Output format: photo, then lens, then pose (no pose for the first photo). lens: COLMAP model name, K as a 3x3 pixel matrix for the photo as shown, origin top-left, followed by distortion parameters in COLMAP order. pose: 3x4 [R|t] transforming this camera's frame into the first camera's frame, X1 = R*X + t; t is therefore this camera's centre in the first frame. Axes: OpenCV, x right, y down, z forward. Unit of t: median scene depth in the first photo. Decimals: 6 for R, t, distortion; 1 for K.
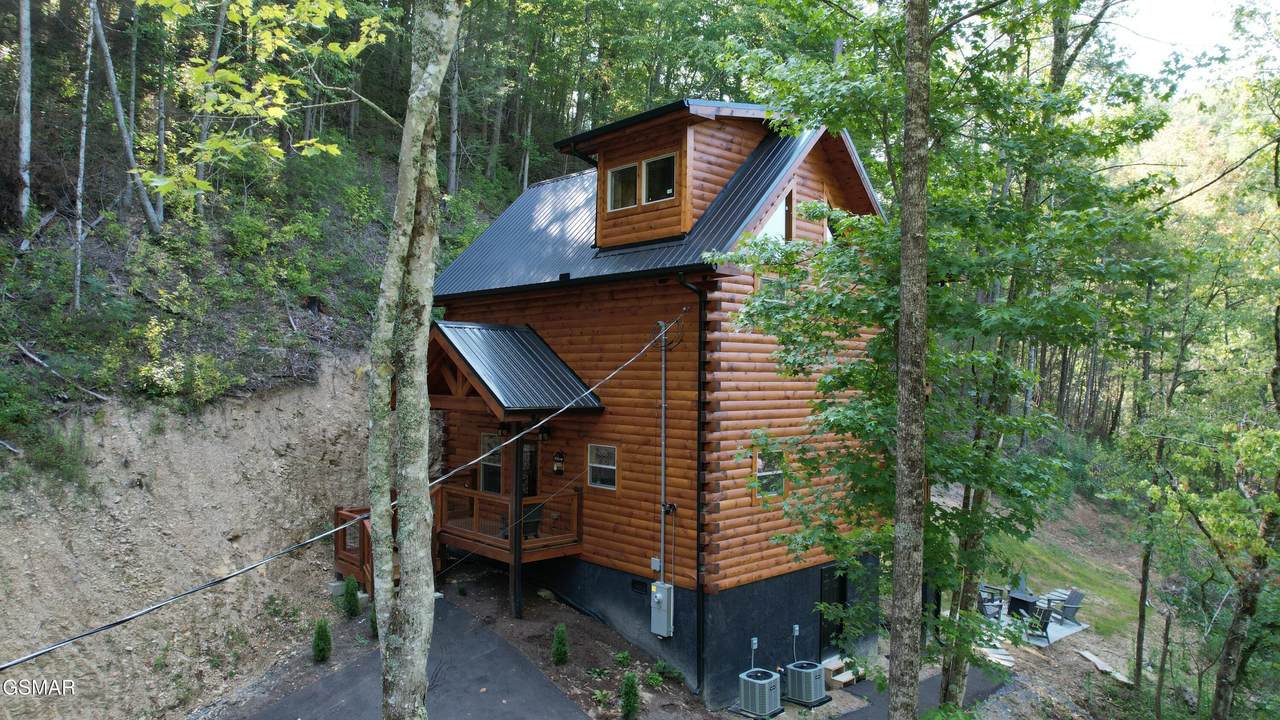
lens RADIAL K [[821.1, 0, 640.0], [0, 821.1, 360.0], [0, 0, 1]] dist [-0.003202, 0.000202]
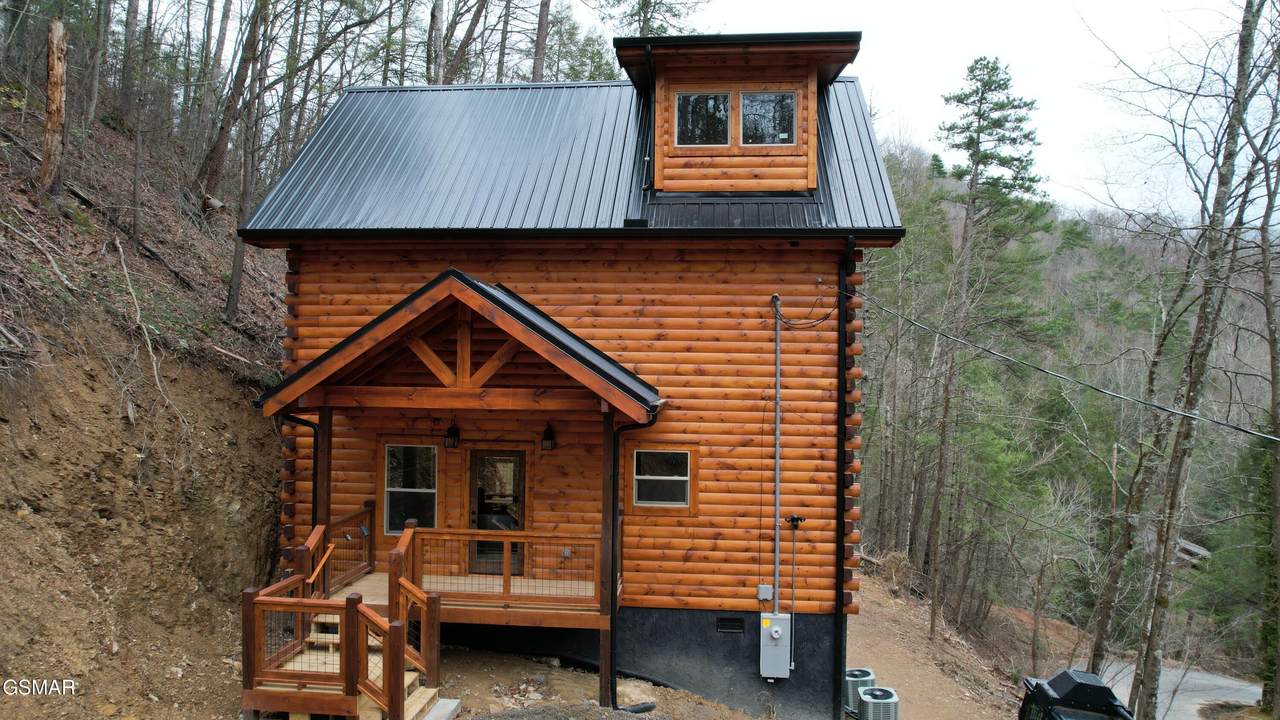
lens RADIAL K [[821.1, 0, 640.0], [0, 821.1, 360.0], [0, 0, 1]] dist [-0.003202, 0.000202]
pose [[0.738125, 0.013695, 0.674525, -0.611449], [-0.016082, 0.999867, -0.002703, 0.023488], [-0.674473, -0.008852, 0.738247, 0.477618]]
